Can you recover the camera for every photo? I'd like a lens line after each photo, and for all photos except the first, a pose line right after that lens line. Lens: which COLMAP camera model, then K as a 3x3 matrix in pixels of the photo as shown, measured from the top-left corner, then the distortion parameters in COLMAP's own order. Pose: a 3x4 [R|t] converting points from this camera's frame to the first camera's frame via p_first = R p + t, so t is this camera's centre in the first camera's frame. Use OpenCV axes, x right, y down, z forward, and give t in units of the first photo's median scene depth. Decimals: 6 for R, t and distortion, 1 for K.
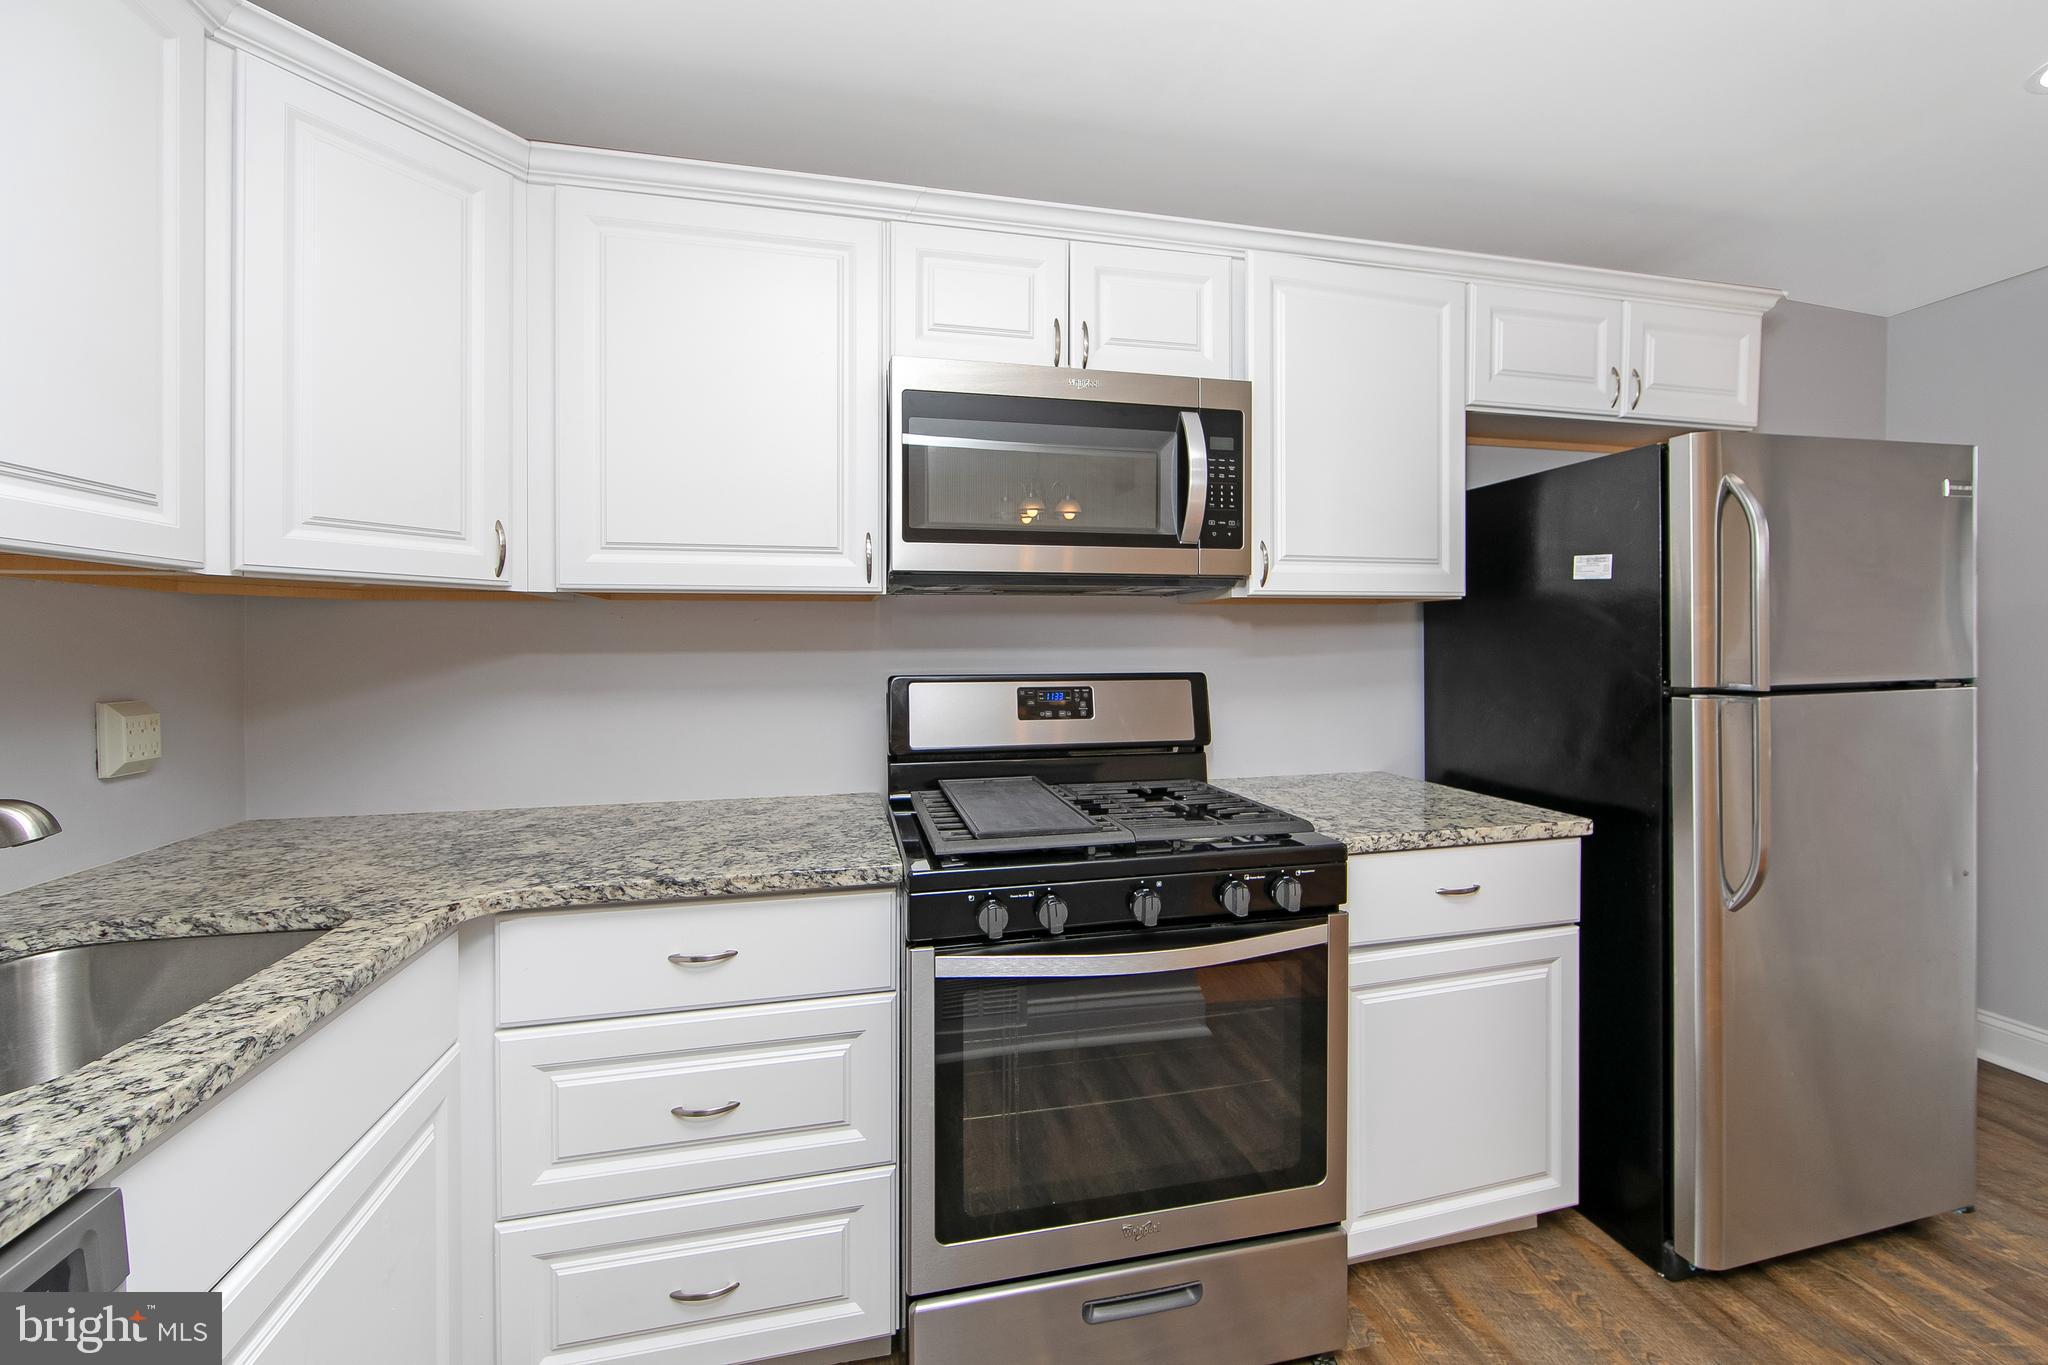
lens RADIAL K [[817.7, 0, 1011.8], [0, 817.7, 669.5], [0, 0, 1]] dist [-0.002359, -0.000824]
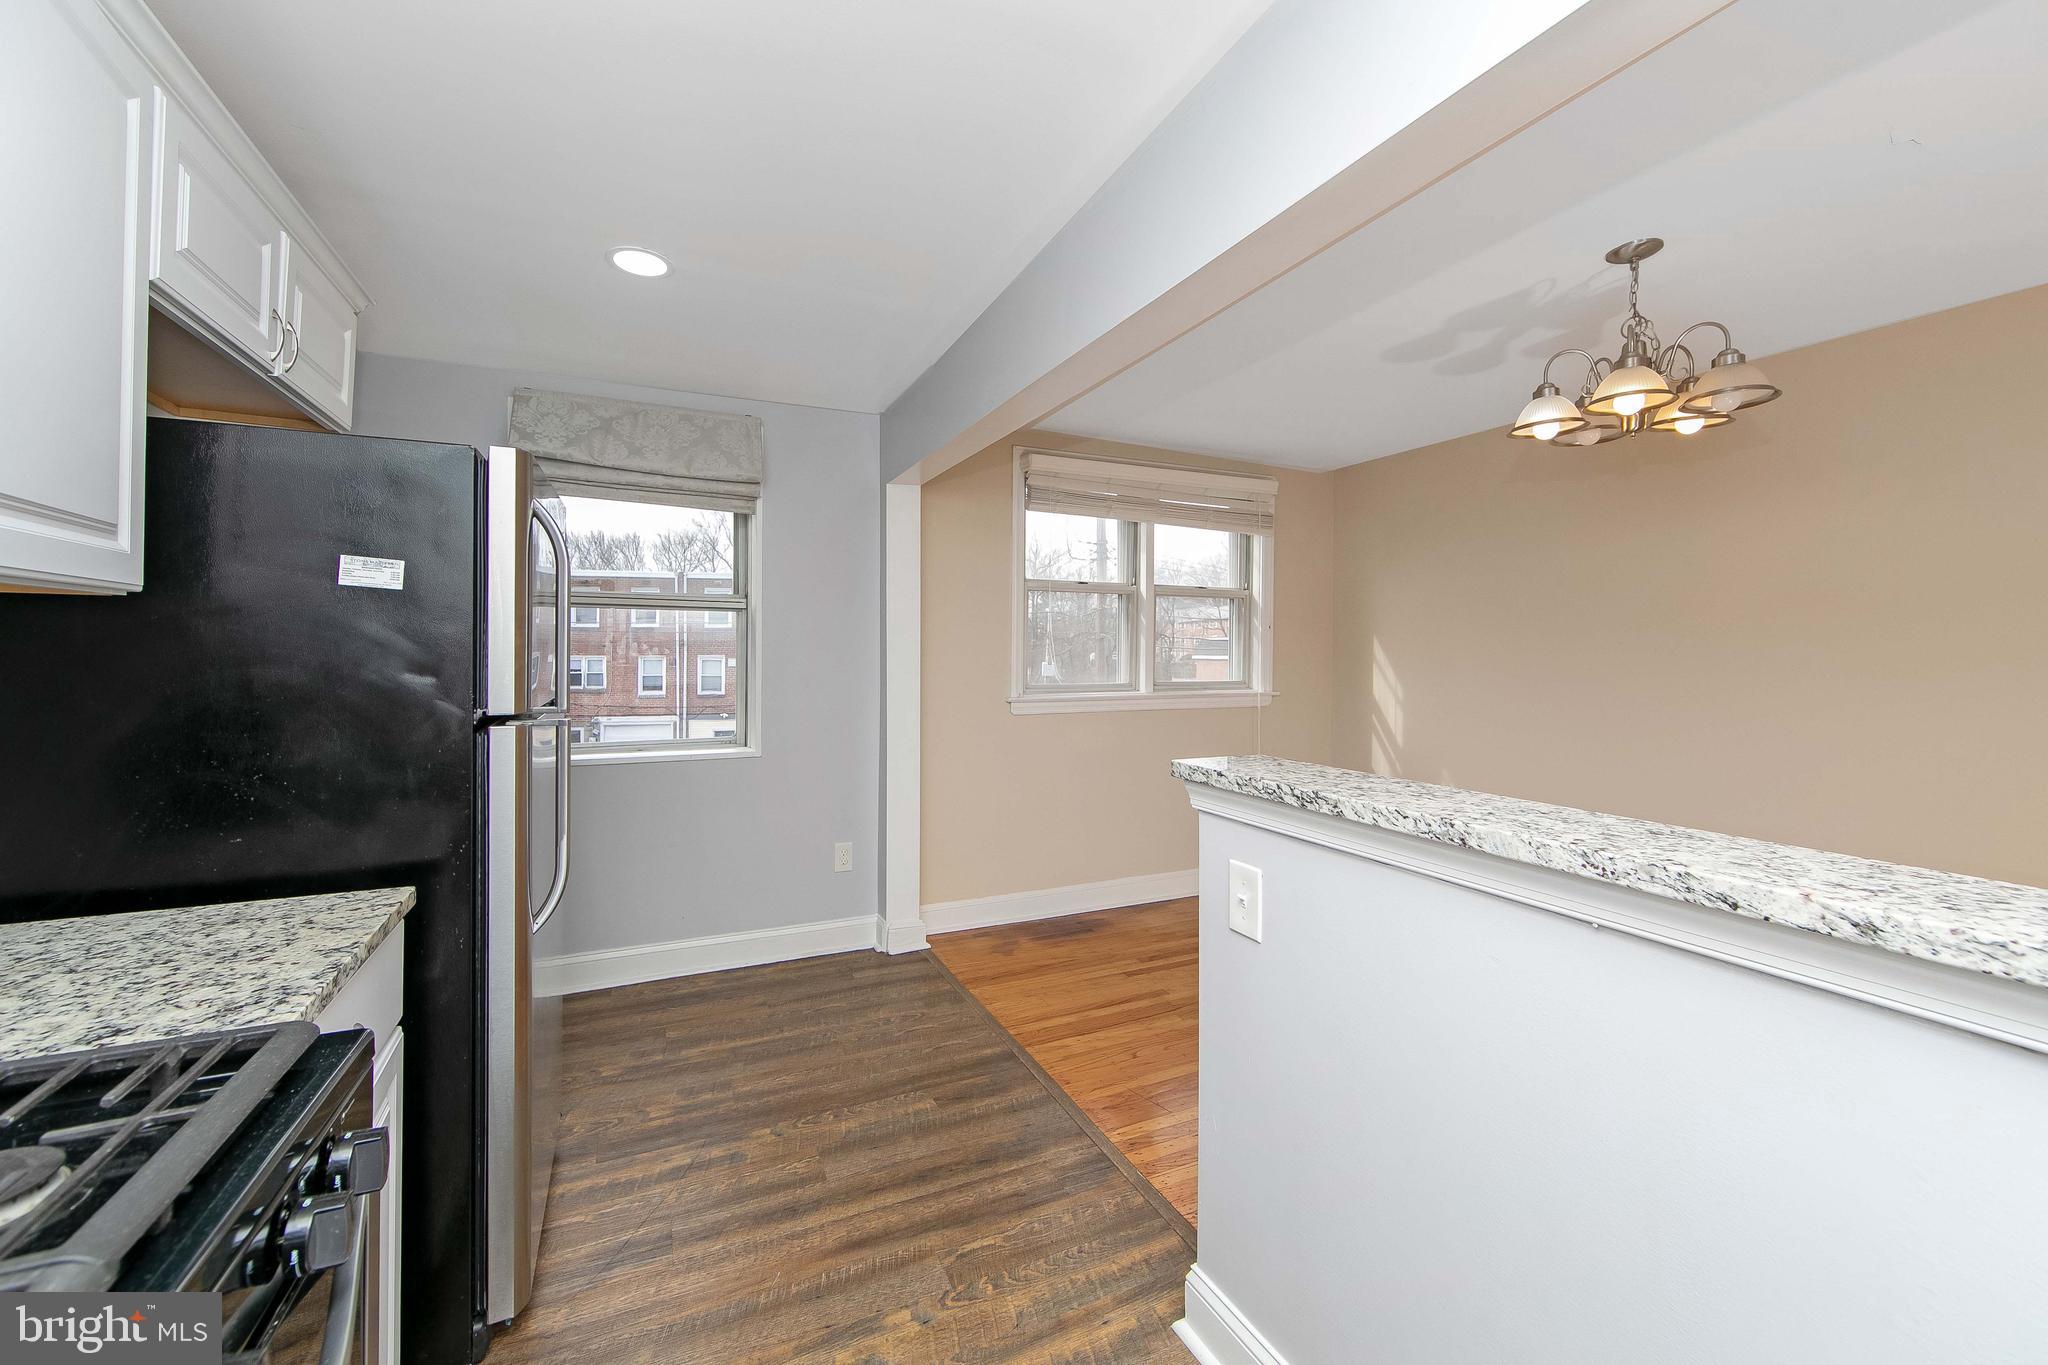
lens RADIAL K [[817.7, 0, 1041.7], [0, 817.7, 660.6], [0, 0, 1]] dist [-0.002359, -0.000824]
pose [[-0.227876, -0.006234, 0.973670, -0.220565], [0.020558, 0.999726, 0.011212, -0.036539], [-0.973473, 0.022572, -0.227685, 0.567671]]
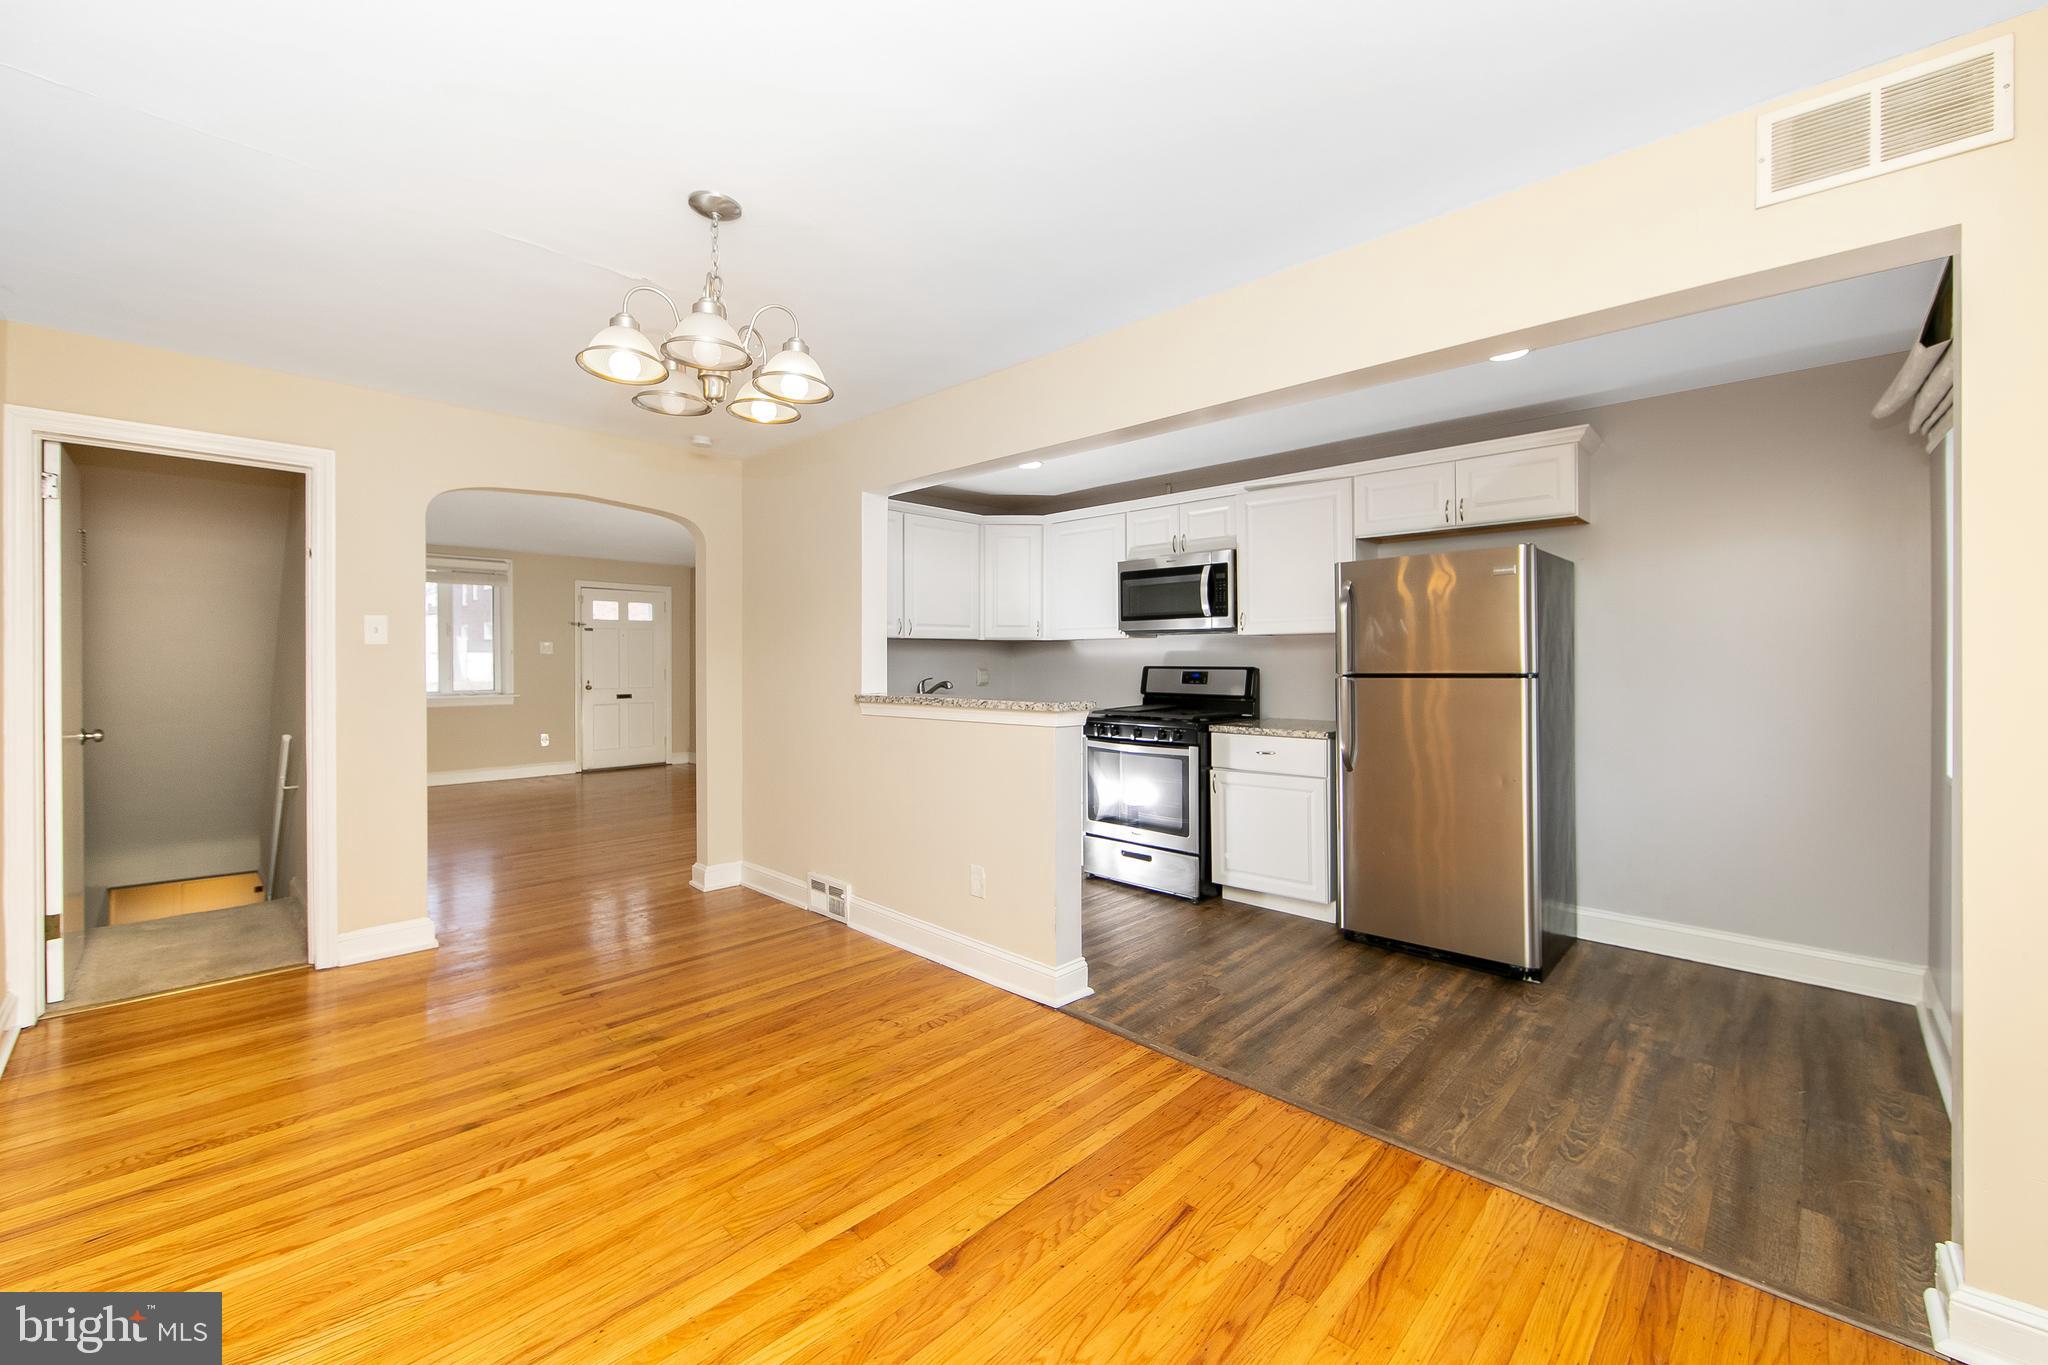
lens RADIAL K [[817.7, 0, 1012.1], [0, 817.7, 661.4], [0, 0, 1]] dist [-0.002359, -0.000824]
pose [[0.536703, 0.007844, -0.843735, 2.182734], [-0.022339, 0.999738, -0.004916, 0.018442], [0.843476, 0.021487, 0.536737, -0.983408]]
